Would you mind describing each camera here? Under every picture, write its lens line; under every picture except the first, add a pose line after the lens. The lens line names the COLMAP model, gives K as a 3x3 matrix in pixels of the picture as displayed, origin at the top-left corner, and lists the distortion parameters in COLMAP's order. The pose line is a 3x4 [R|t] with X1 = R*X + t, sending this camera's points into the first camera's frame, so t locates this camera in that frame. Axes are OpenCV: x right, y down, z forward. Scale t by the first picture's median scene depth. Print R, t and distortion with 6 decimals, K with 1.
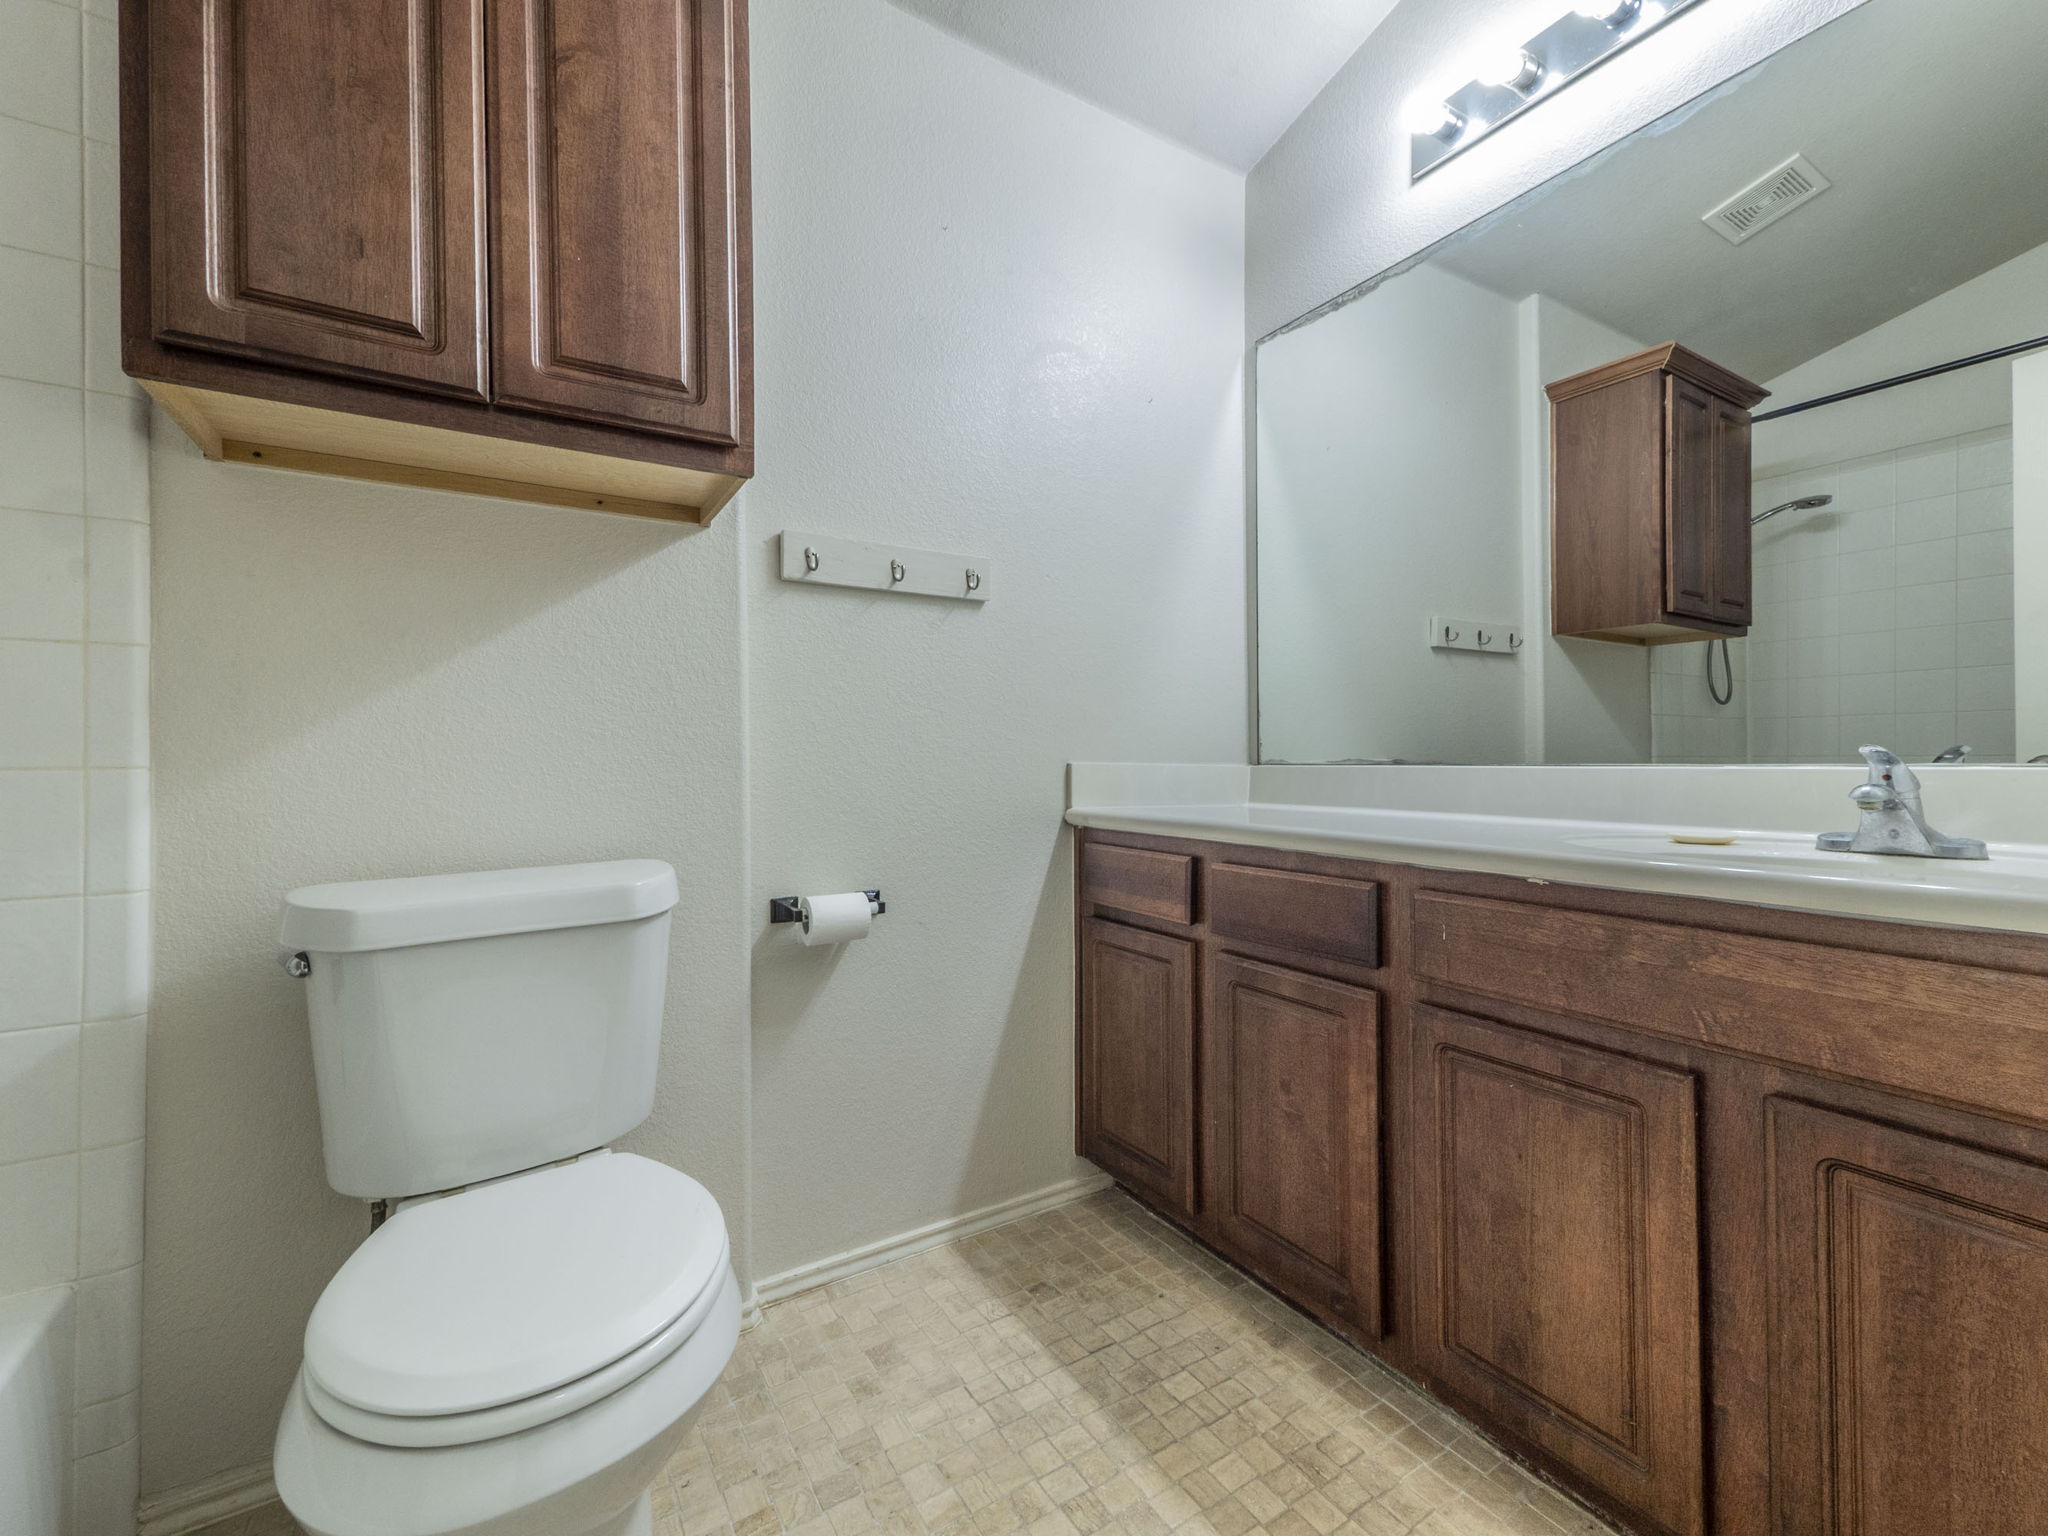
lens RADIAL K [[855.5, 0, 1023.0], [0, 855.5, 750.2], [0, 0, 1]] dist [0.015008, -0.001213]
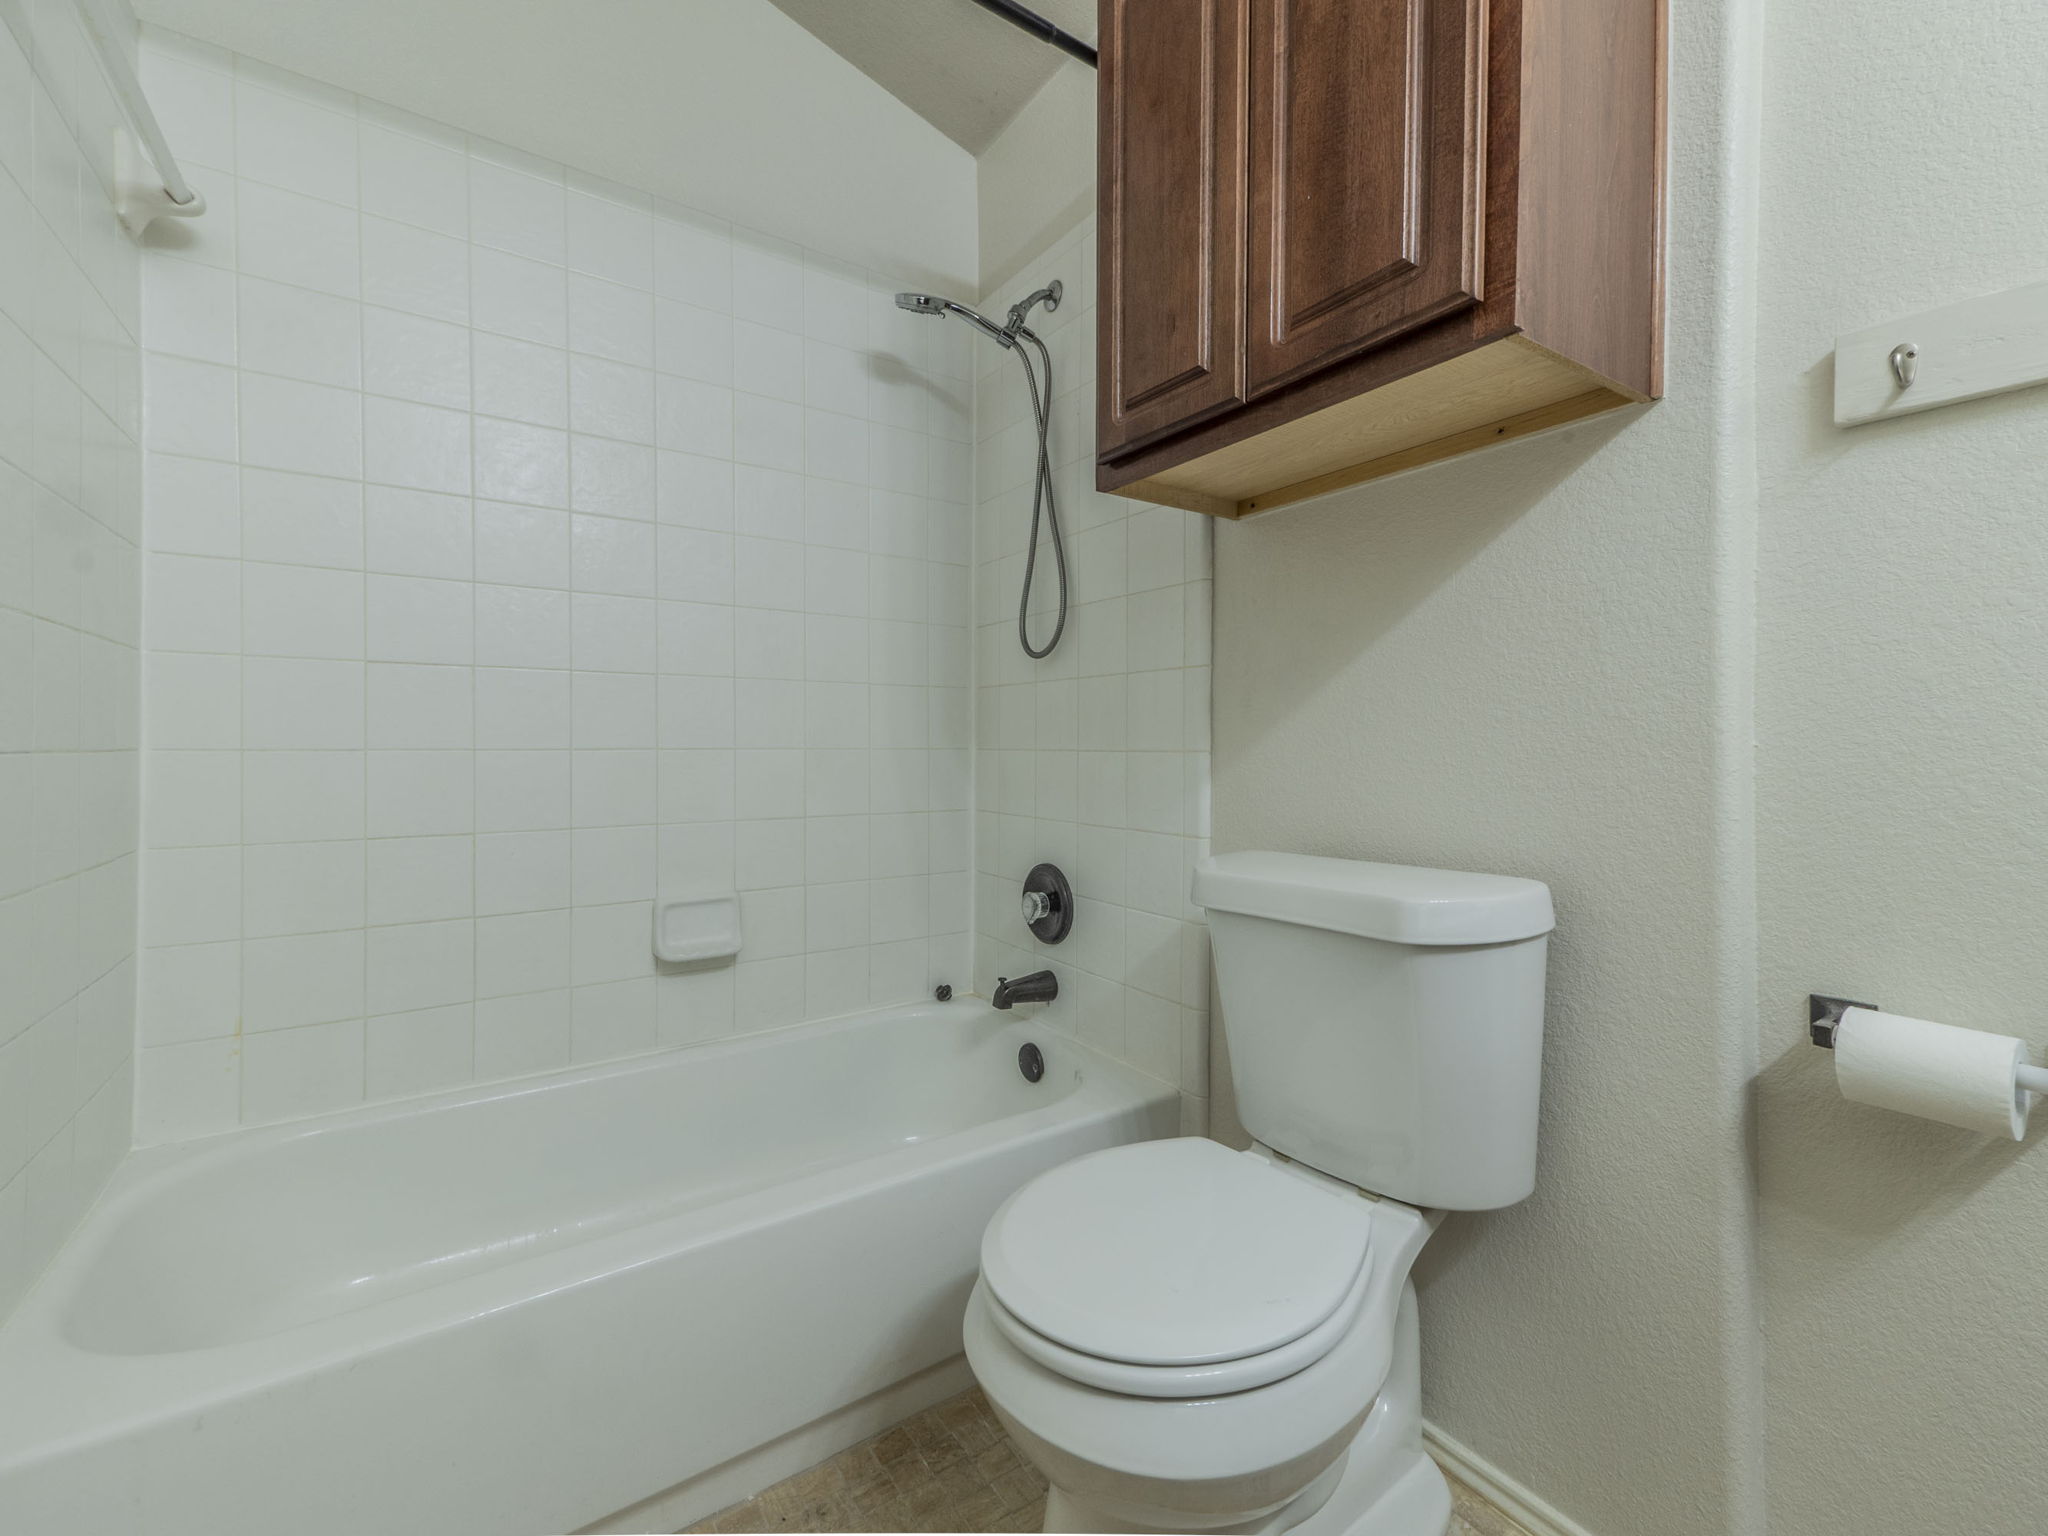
lens RADIAL K [[855.5, 0, 1023.0], [0, 855.5, 750.2], [0, 0, 1]] dist [0.015008, -0.001213]
pose [[0.043332, 0.009795, -0.999013, 0.387169], [0.006100, 0.999931, 0.010068, 0.001804], [0.999042, -0.006531, 0.043269, 0.660325]]
